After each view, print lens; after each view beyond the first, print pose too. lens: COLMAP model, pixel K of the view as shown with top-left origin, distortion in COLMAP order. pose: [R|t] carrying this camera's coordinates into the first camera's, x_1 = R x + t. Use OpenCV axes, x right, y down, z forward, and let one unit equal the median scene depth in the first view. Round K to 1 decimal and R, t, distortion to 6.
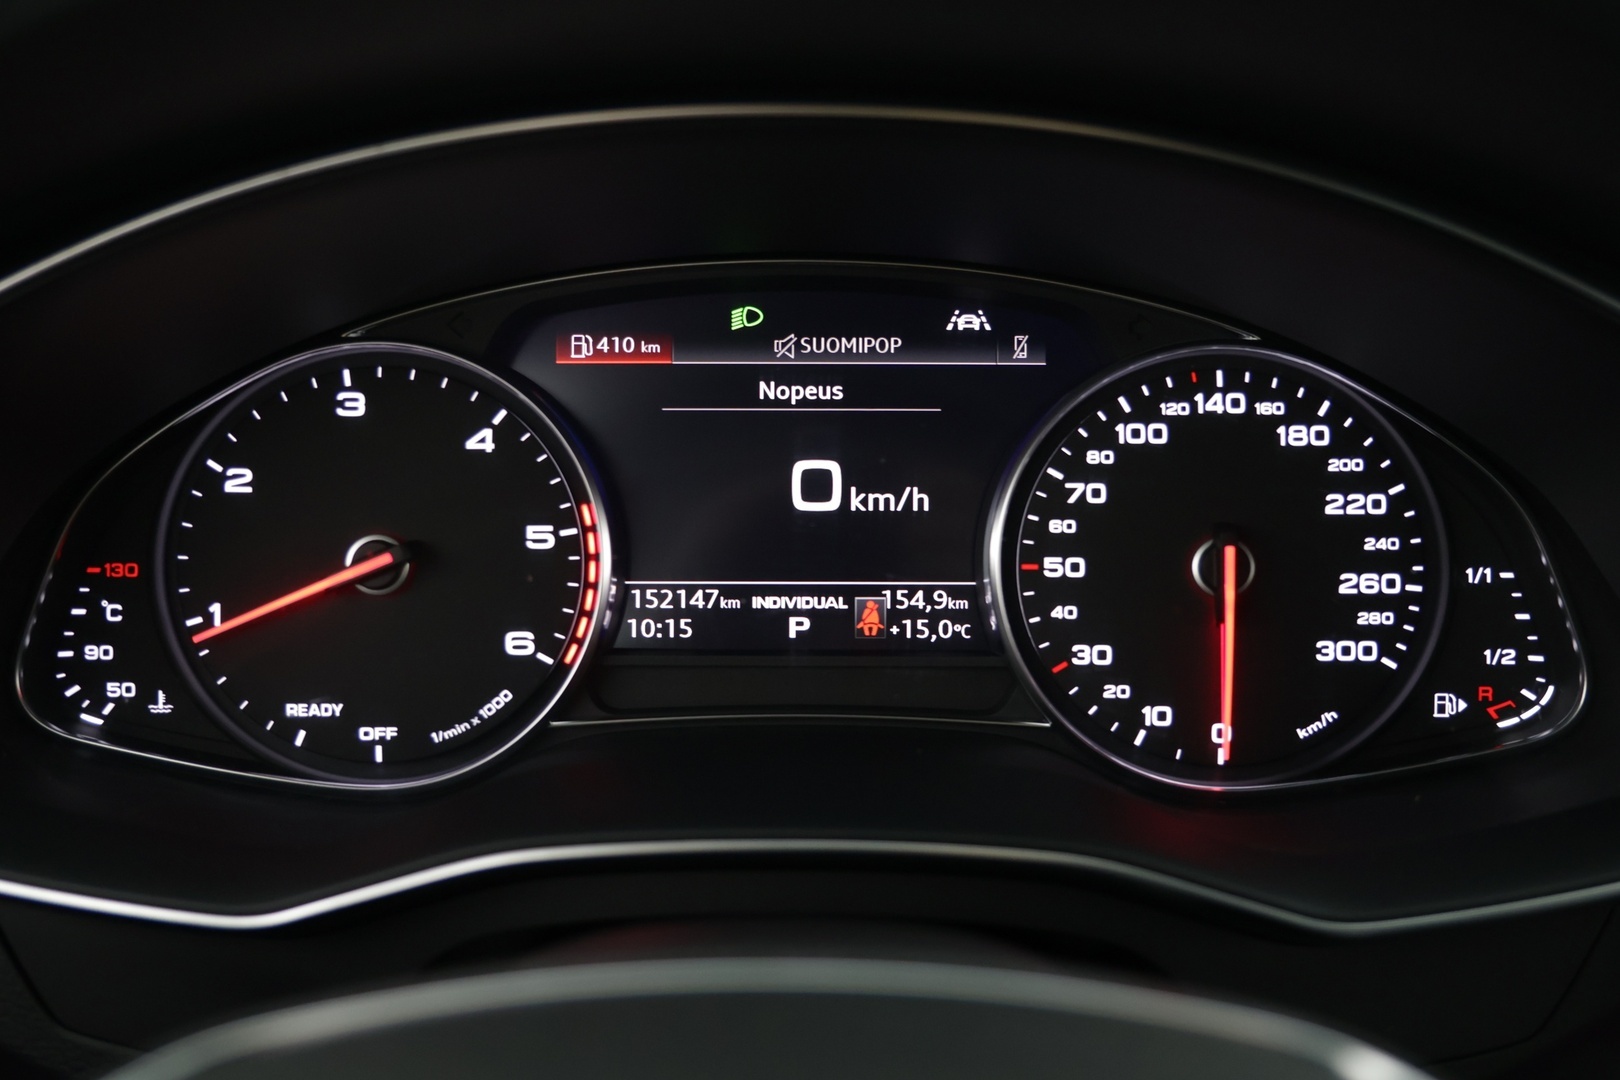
lens RADIAL K [[1364.6, 0, 810.0], [0, 1364.6, 540.0], [0, 0, 1]] dist [-0.065990, 0.124320]
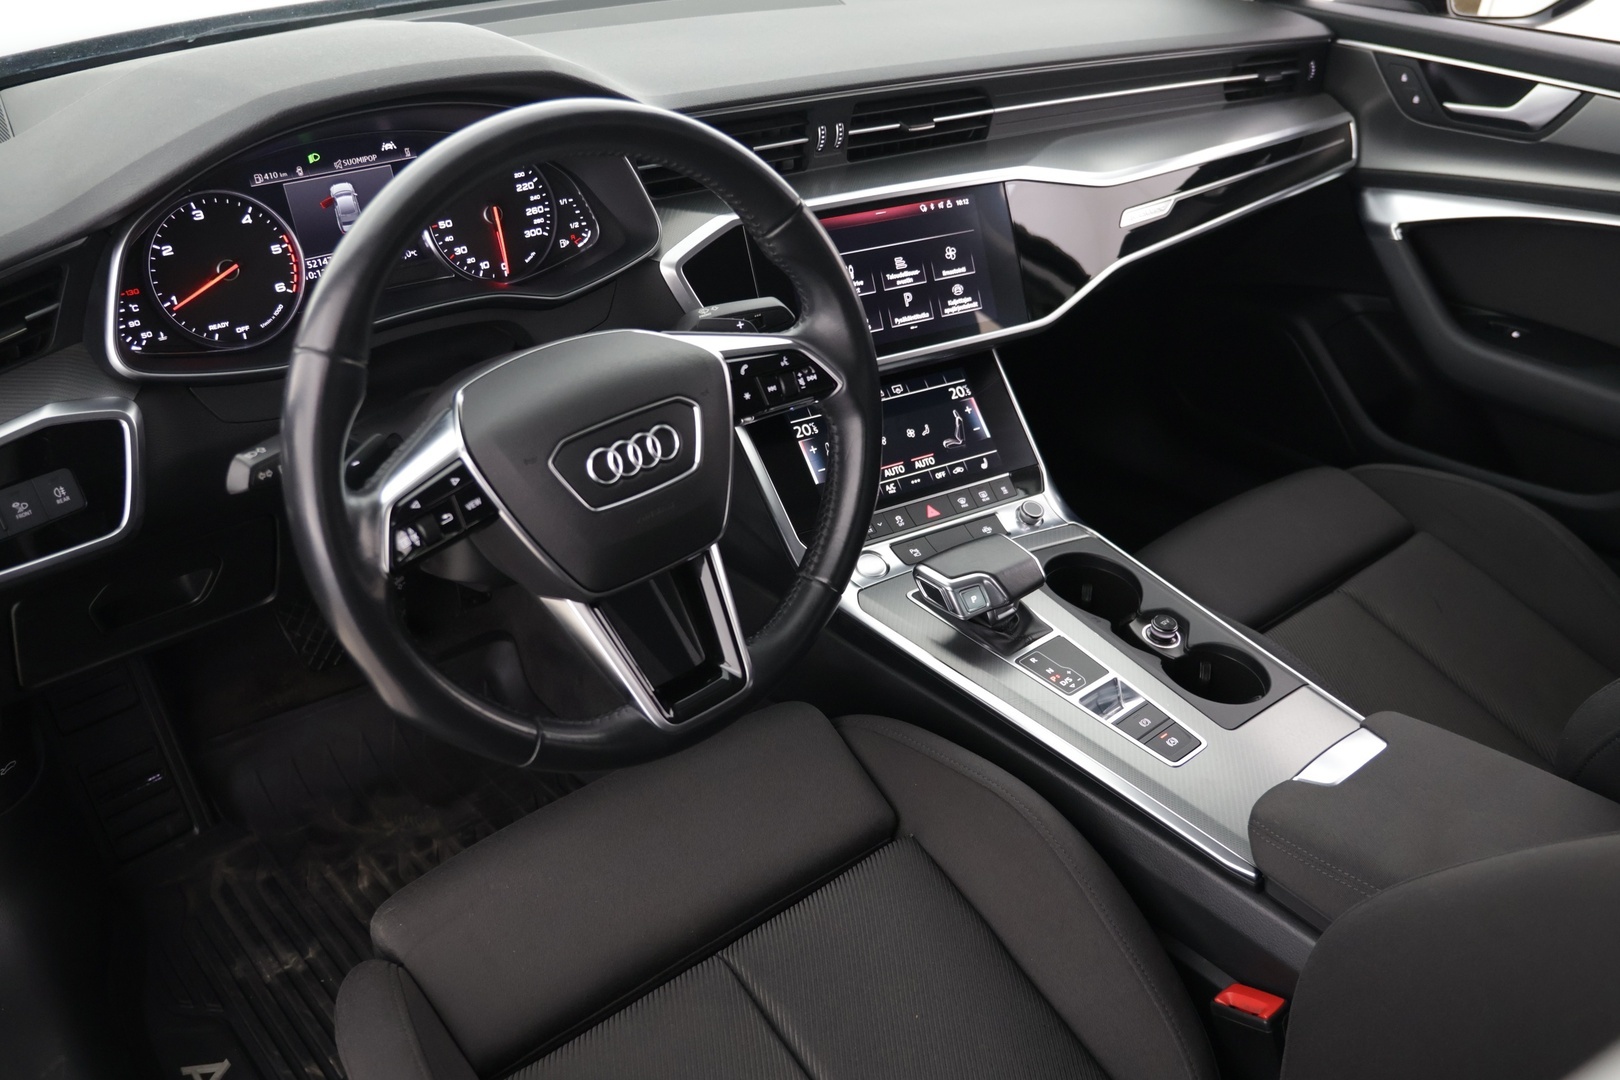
lens RADIAL K [[1364.6, 0, 810.0], [0, 1364.6, 540.0], [0, 0, 1]] dist [-0.065990, 0.124320]
pose [[0.767831, -0.321569, 0.554103, -1.129652], [0.176290, 0.937566, 0.299820, -0.085910], [-0.615921, -0.132528, 0.776581, -2.025971]]
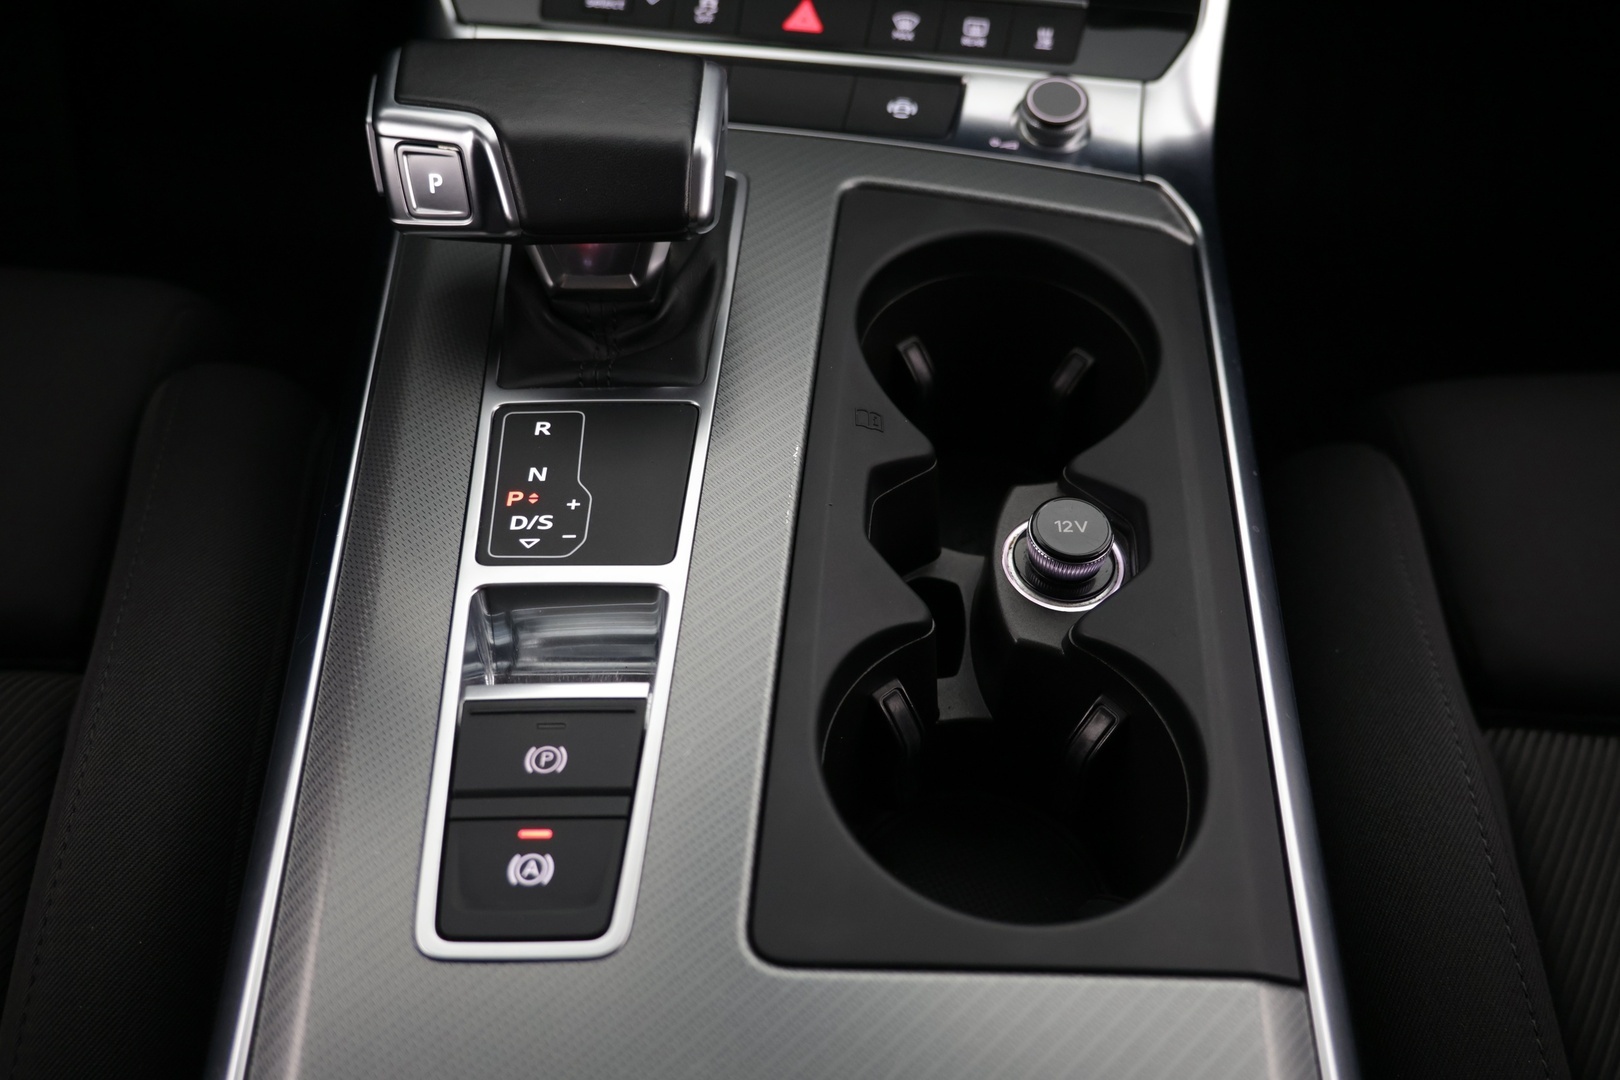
lens RADIAL K [[1364.6, 0, 810.0], [0, 1364.6, 540.0], [0, 0, 1]] dist [-0.065990, 0.124320]
pose [[0.999948, 0.008985, -0.004859, 1.187912], [-0.005629, 0.881661, 0.471851, 0.810853], [0.008523, -0.471799, 0.881665, -0.873129]]
